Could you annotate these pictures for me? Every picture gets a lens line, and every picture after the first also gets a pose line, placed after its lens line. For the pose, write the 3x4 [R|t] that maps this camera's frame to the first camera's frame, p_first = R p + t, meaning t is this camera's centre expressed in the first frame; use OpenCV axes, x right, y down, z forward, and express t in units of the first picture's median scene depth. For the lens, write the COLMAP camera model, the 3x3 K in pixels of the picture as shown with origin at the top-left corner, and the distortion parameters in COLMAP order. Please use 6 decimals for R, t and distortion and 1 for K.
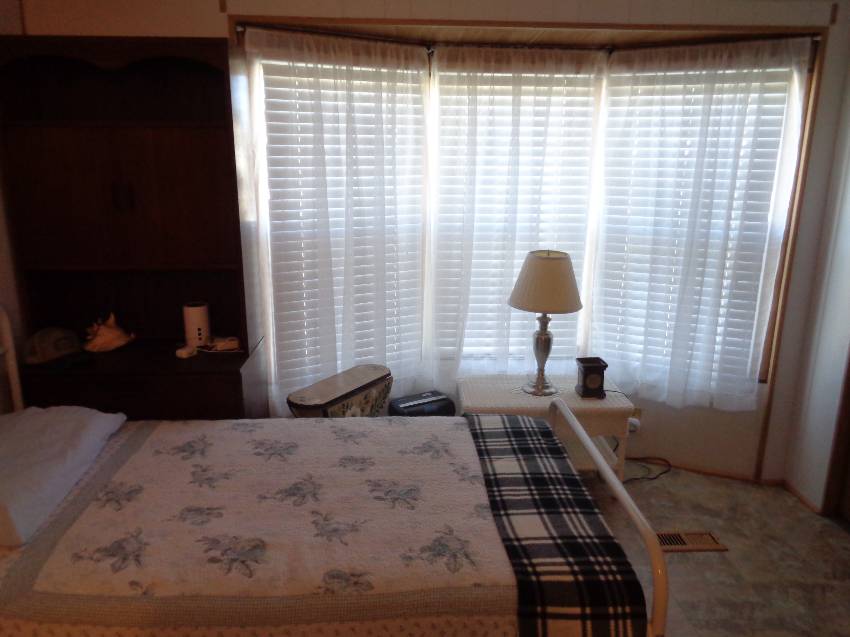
lens RADIAL K [[630.7, 0, 426.7], [0, 630.7, 309.8], [0, 0, 1]] dist [0.000112, -0.001174]
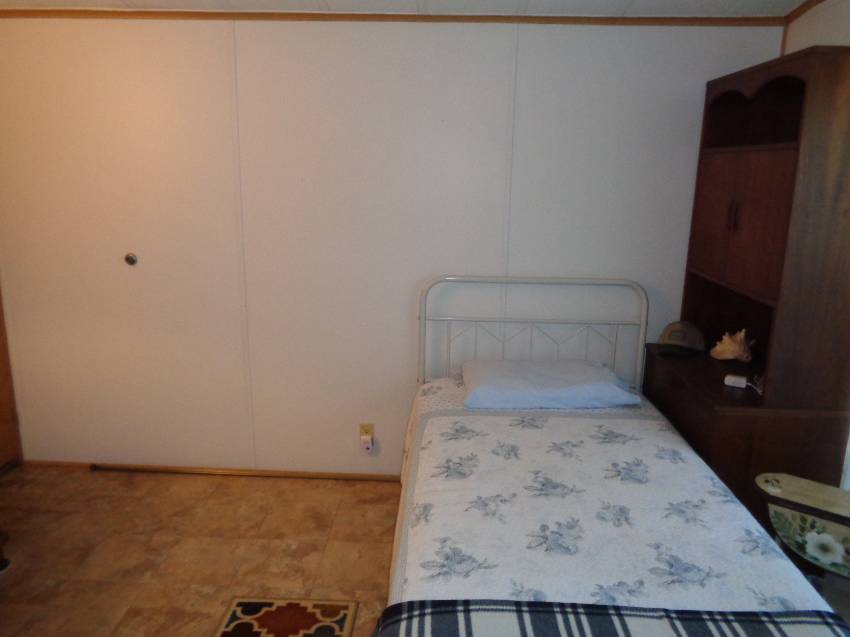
lens RADIAL K [[628.3, 0, 425.0], [0, 628.3, 318.5], [0, 0, 1]] dist [-0.006726, 0.001042]
pose [[-0.088415, 0.221445, -0.971156, 0.511936], [-0.256241, 0.937106, 0.237009, -0.115111], [0.962561, 0.269806, -0.026111, 0.489582]]
